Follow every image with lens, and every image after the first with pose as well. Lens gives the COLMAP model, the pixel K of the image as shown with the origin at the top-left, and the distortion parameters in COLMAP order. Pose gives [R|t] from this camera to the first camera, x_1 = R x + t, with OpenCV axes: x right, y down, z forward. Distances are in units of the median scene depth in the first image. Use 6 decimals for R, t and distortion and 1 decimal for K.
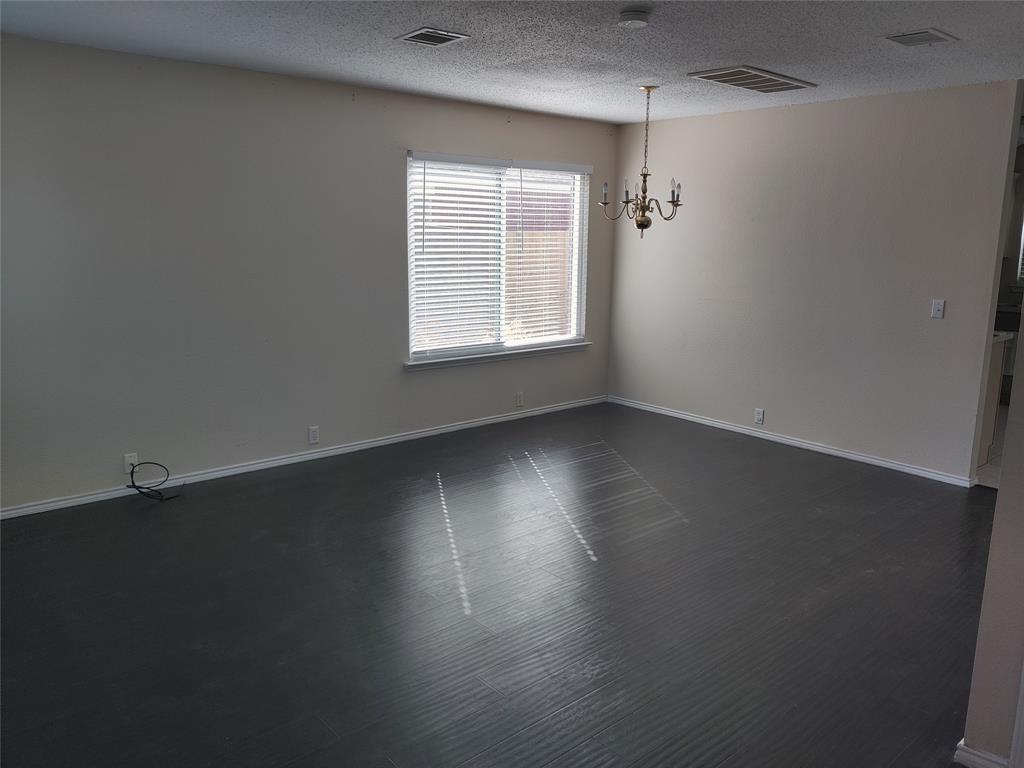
lens RADIAL K [[777.6, 0, 512.0], [0, 777.6, 384.0], [0, 0, 1]] dist [0.004049, 0.001930]
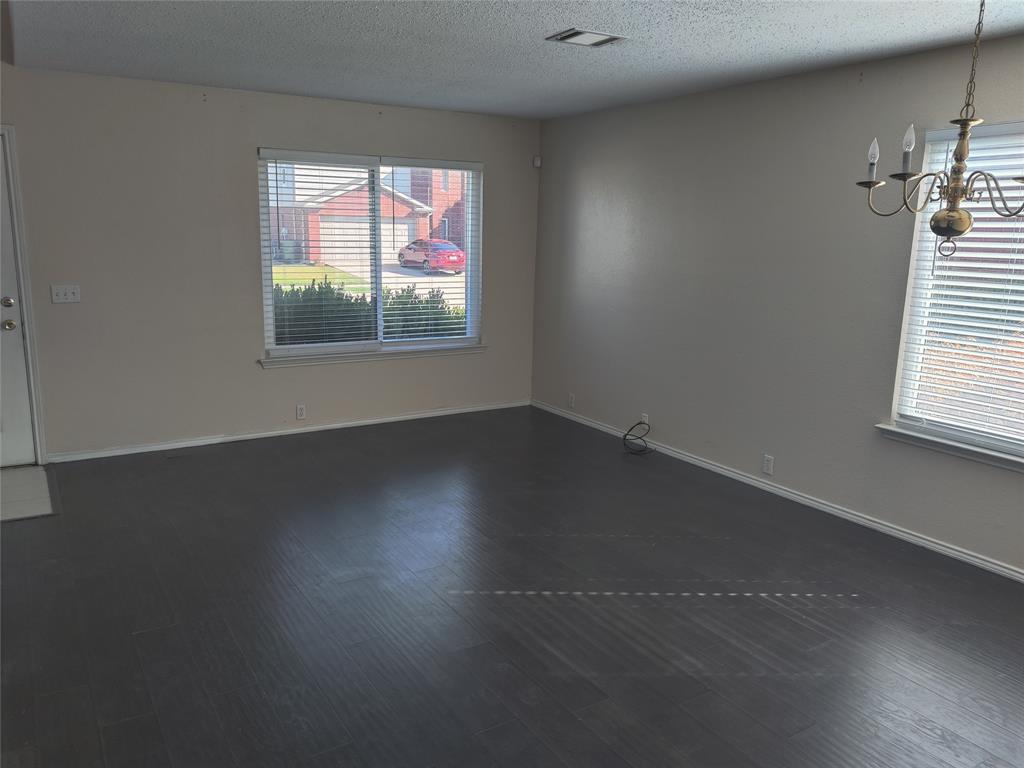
lens RADIAL K [[777.6, 0, 512.0], [0, 777.6, 384.0], [0, 0, 1]] dist [0.004049, 0.001930]
pose [[-0.154196, 0.178762, -0.971734, 0.687872], [-0.218330, 0.953020, 0.209965, -0.156202], [0.963616, 0.244534, -0.107923, 0.820321]]
